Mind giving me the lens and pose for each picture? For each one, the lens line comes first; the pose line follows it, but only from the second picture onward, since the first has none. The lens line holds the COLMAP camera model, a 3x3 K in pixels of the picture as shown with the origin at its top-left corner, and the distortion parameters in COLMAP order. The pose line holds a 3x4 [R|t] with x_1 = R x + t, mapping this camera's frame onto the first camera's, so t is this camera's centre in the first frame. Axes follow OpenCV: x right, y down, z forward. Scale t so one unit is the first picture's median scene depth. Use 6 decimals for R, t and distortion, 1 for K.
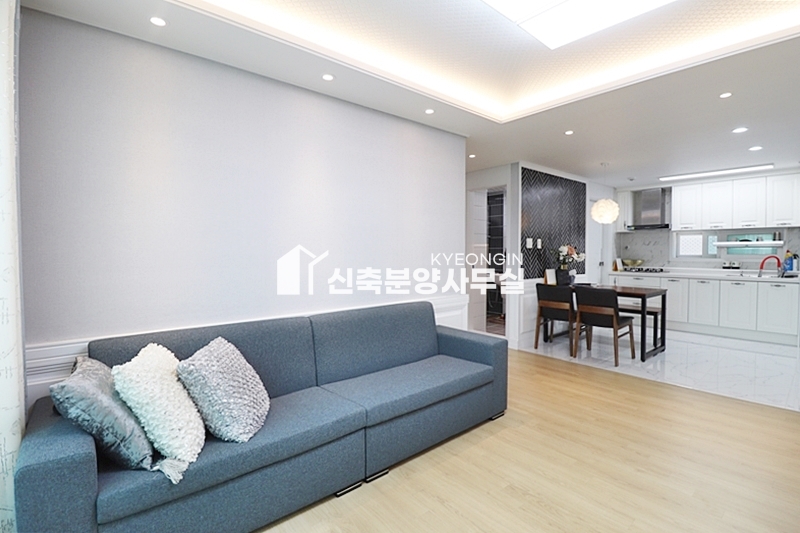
lens RADIAL K [[375.1, 0, 402.0], [0, 375.1, 258.8], [0, 0, 1]] dist [-0.001904, -0.000418]
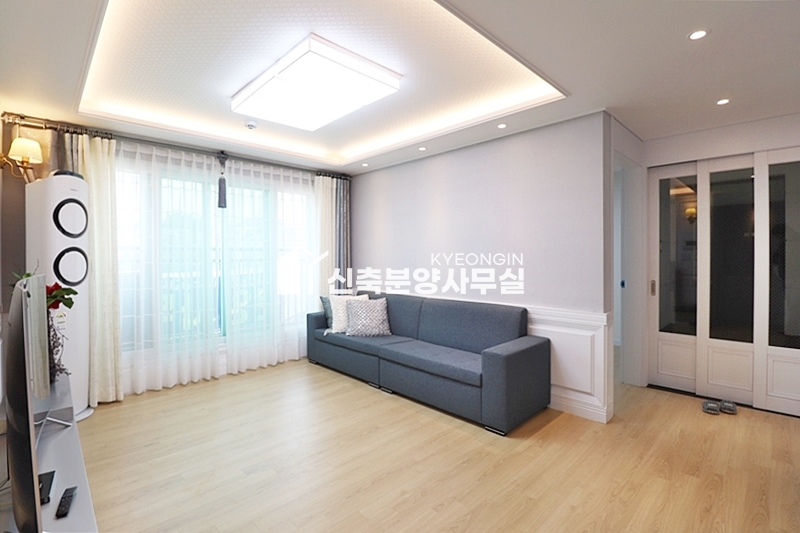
lens RADIAL K [[375.1, 0, 402.0], [0, 375.1, 258.8], [0, 0, 1]] dist [-0.001904, -0.000418]
pose [[0.057296, 0.003640, -0.998351, 1.099665], [-0.018049, 0.999834, 0.002610, -0.013736], [0.998194, 0.017869, 0.057352, 0.652566]]
